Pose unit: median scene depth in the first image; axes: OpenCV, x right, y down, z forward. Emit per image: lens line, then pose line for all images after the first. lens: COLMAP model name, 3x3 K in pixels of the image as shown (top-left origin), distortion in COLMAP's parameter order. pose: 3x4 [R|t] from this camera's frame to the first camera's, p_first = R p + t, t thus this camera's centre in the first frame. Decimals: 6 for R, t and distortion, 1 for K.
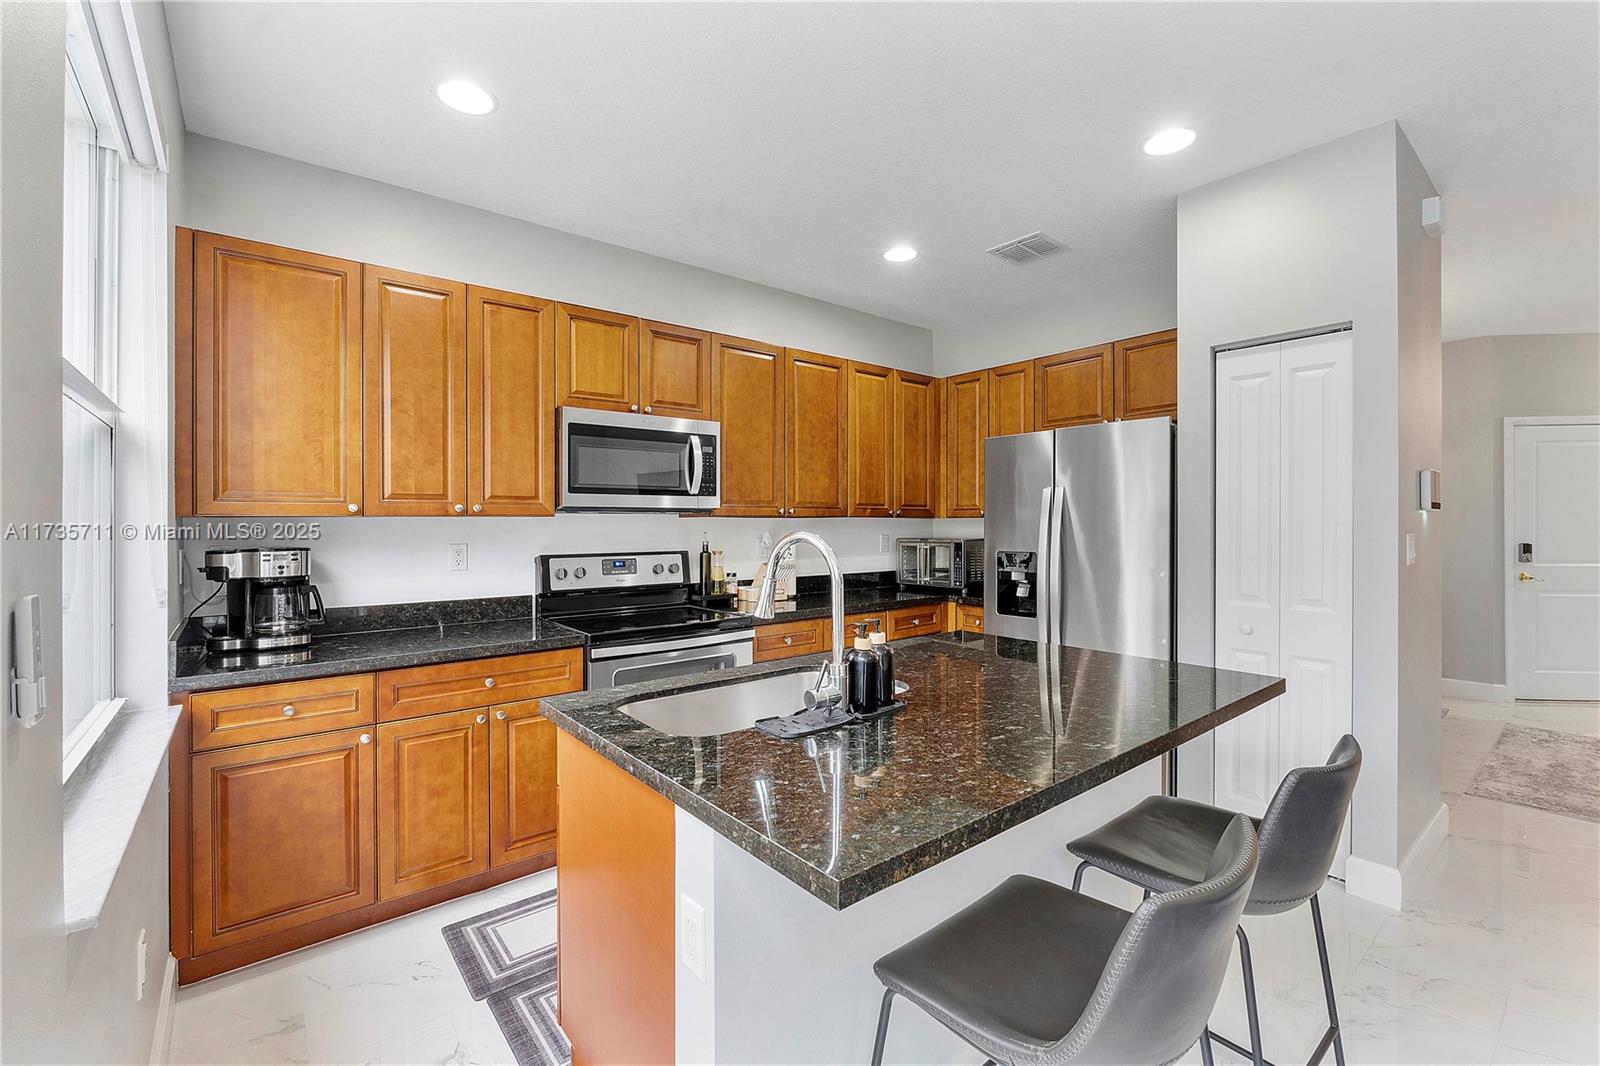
lens RADIAL K [[679.0, 0, 792.8], [0, 679.0, 523.8], [0, 0, 1]] dist [-0.007803, 0.000017]
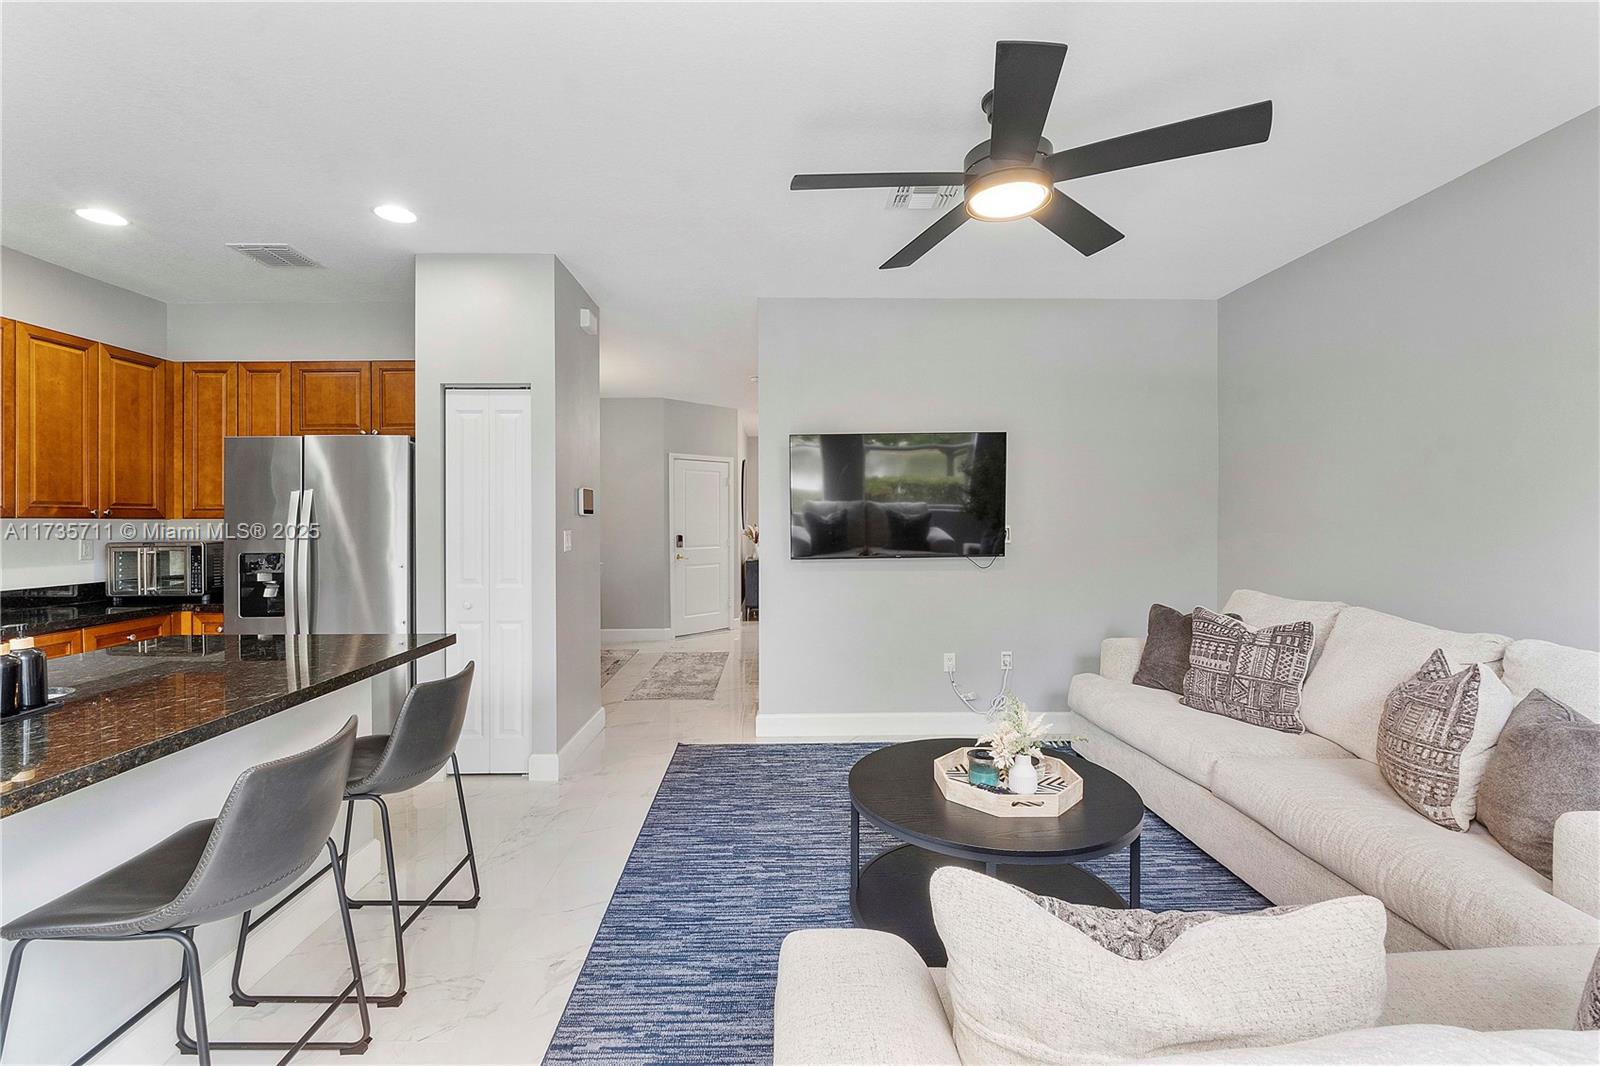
lens RADIAL K [[679.0, 0, 787.6], [0, 679.0, 519.5], [0, 0, 1]] dist [-0.007803, 0.000017]
pose [[0.613593, -0.000966, 0.789622, 0.017081], [0.004045, 0.999990, -0.001920, -0.003525], [-0.789612, 0.004372, 0.613591, -0.238704]]
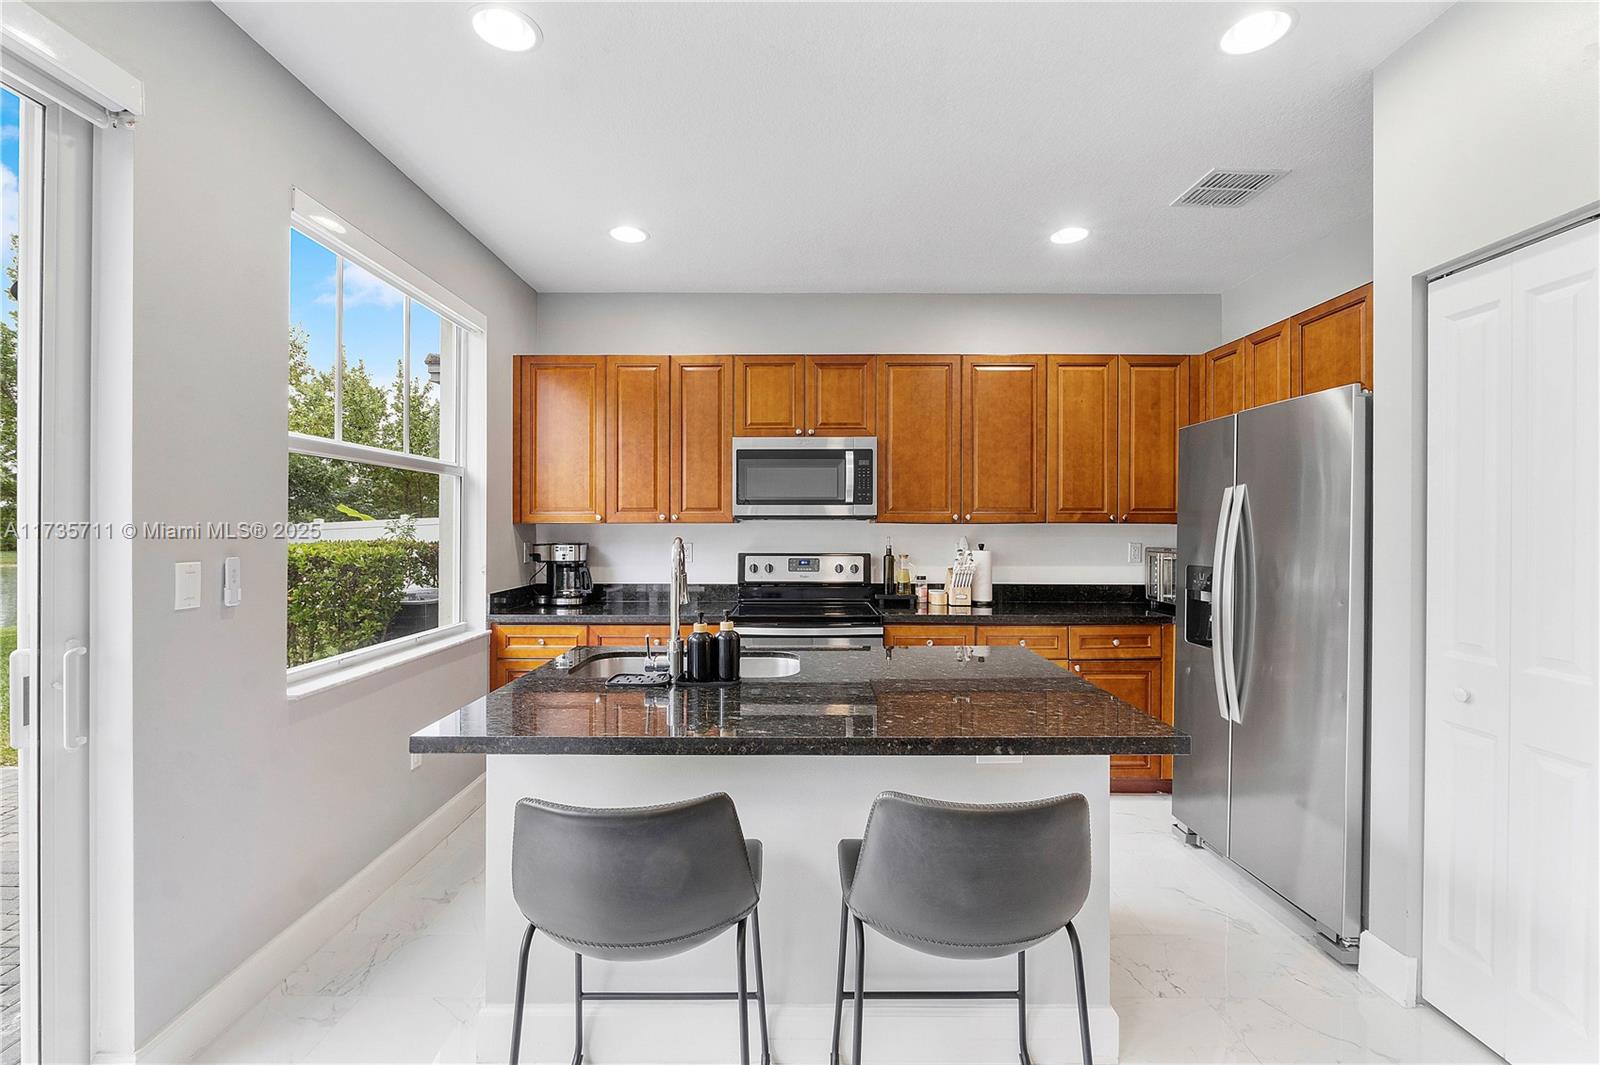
lens RADIAL K [[679.0, 0, 794.2], [0, 679.0, 528.8], [0, 0, 1]] dist [-0.007803, 0.000017]
pose [[0.777172, 0.006355, -0.629256, 0.478588], [-0.004044, 0.999979, 0.005104, -0.006146], [0.629275, -0.001422, 0.777181, 0.063440]]
